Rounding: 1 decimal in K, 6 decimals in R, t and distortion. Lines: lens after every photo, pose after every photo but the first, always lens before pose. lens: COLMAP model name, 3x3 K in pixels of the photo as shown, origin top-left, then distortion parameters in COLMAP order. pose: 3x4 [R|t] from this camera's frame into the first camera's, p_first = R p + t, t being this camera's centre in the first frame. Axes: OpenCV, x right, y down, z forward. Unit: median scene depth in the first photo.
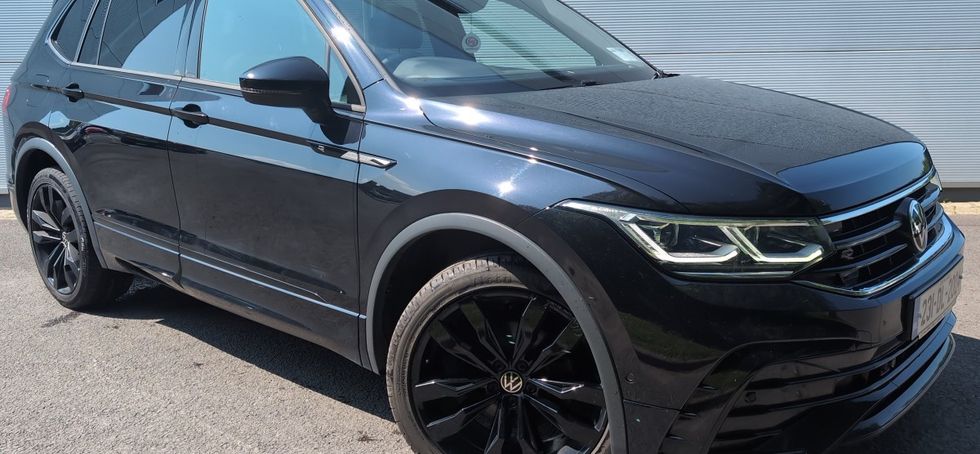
lens RADIAL K [[827.3, 0, 487.9], [0, 827.3, 223.8], [0, 0, 1]] dist [0.032306, 0.003886]
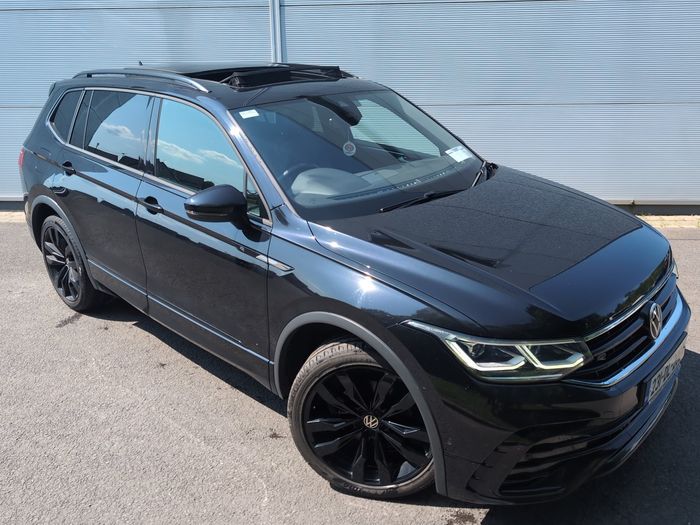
lens RADIAL K [[591.4, 0, 349.8], [0, 591.4, 265.1], [0, 0, 1]] dist [0.034352, -0.003520]
pose [[0.999595, 0.012011, -0.025793, 0.012297], [-0.008191, 0.989629, 0.143414, -0.203862], [0.027248, -0.143144, 0.989327, -0.014467]]
